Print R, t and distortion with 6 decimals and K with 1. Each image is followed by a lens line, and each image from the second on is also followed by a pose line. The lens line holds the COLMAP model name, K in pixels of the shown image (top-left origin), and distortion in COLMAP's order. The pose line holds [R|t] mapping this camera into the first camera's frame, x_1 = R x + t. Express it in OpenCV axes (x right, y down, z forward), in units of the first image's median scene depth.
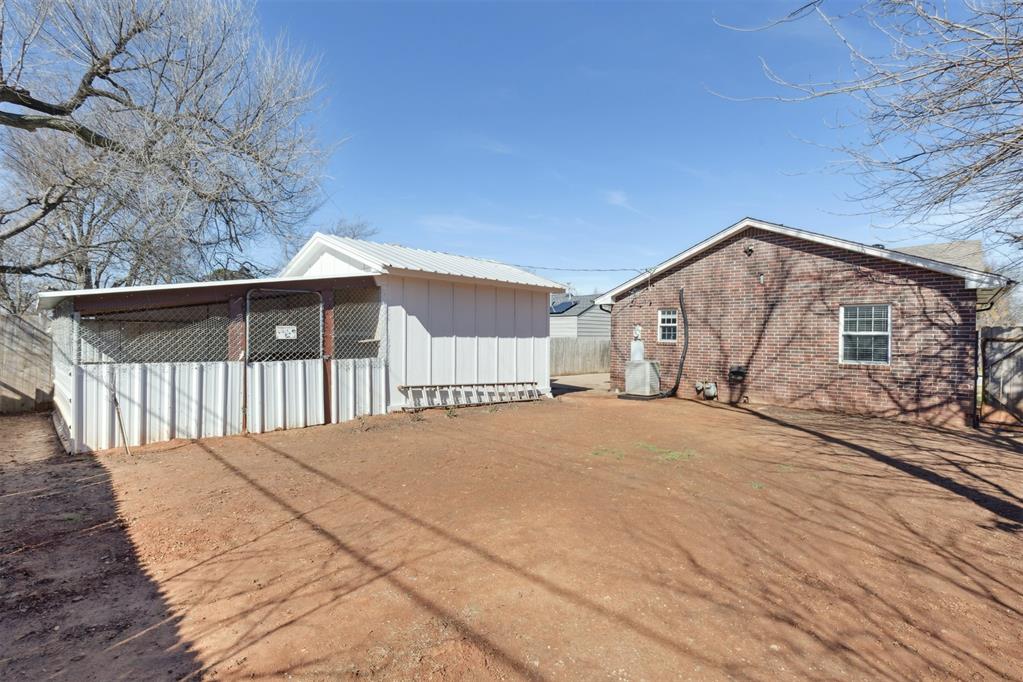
lens RADIAL K [[462.4, 0, 509.3], [0, 462.4, 339.5], [0, 0, 1]] dist [0.005067, -0.002090]
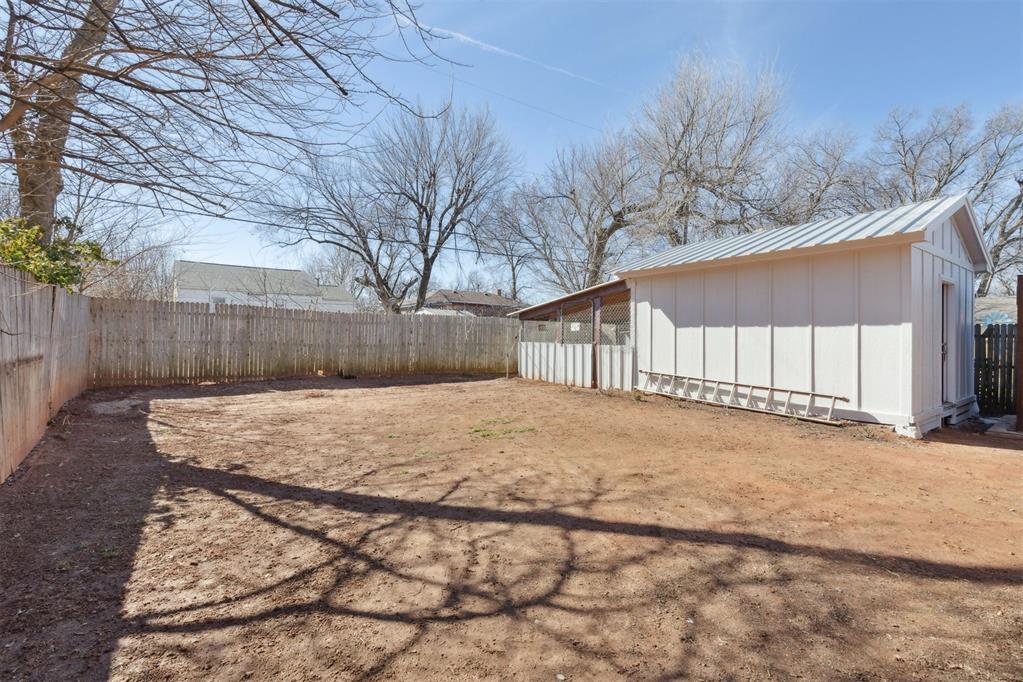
lens RADIAL K [[462.4, 0, 509.5], [0, 462.4, 337.5], [0, 0, 1]] dist [0.005067, -0.002090]
pose [[-0.209785, 0.006017, -0.977729, 0.952881], [0.002718, 0.999981, 0.005571, 0.009242], [0.977744, -0.001489, -0.209797, 0.883741]]
